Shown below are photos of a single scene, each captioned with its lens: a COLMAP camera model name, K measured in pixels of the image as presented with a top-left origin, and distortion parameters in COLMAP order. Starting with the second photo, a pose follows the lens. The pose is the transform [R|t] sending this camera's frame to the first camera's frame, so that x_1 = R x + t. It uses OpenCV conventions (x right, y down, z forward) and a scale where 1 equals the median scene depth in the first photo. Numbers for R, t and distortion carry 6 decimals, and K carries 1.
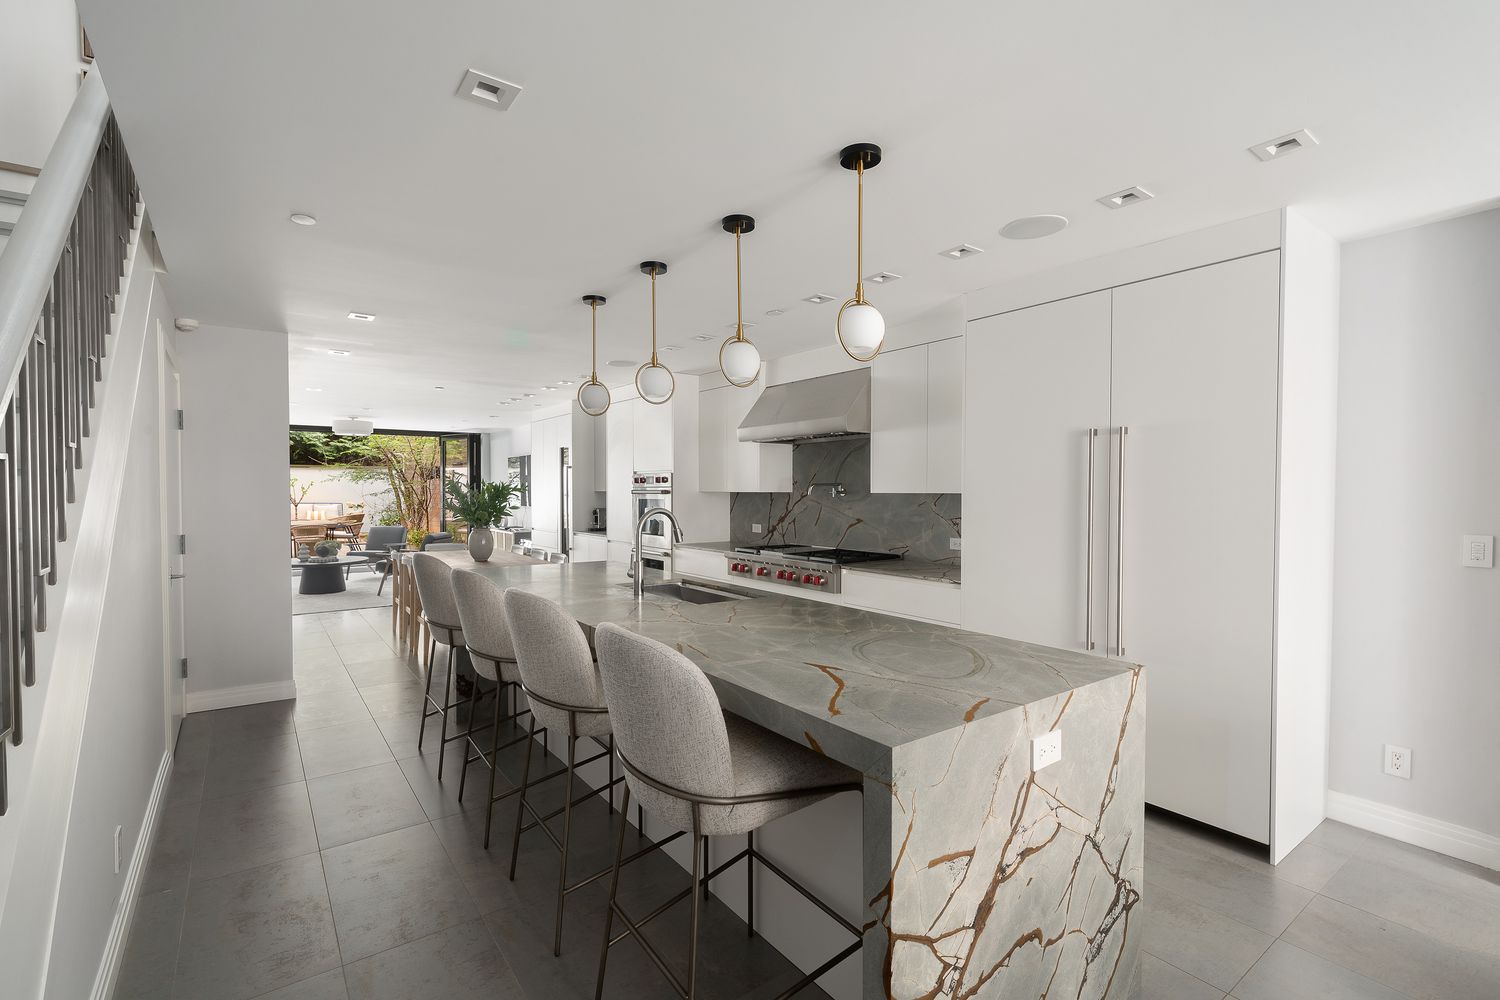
lens RADIAL K [[687.1, 0, 731.2], [0, 687.1, 478.4], [0, 0, 1]] dist [0.003817, 0.000525]
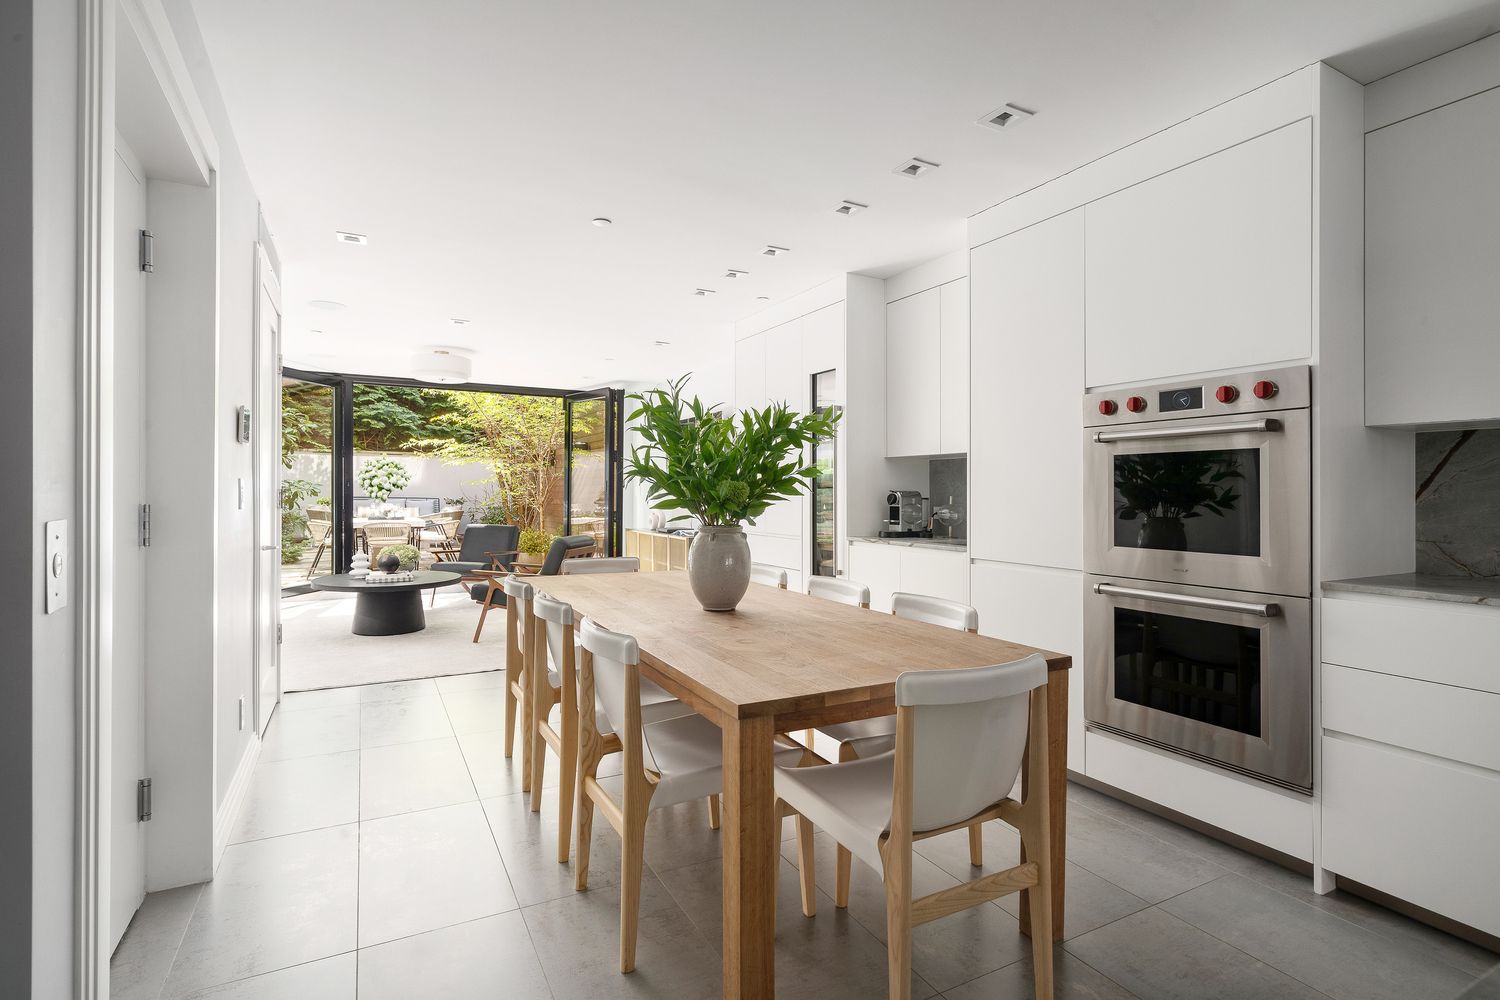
lens RADIAL K [[766.7, 0, 770.0], [0, 766.7, 490.0], [0, 0, 1]] dist [-0.000064, 0.000063]
pose [[0.993422, 0.007818, -0.114247, -0.199404], [-0.006228, 0.999879, 0.014266, 0.031743], [0.114345, -0.013461, 0.993350, 0.396170]]
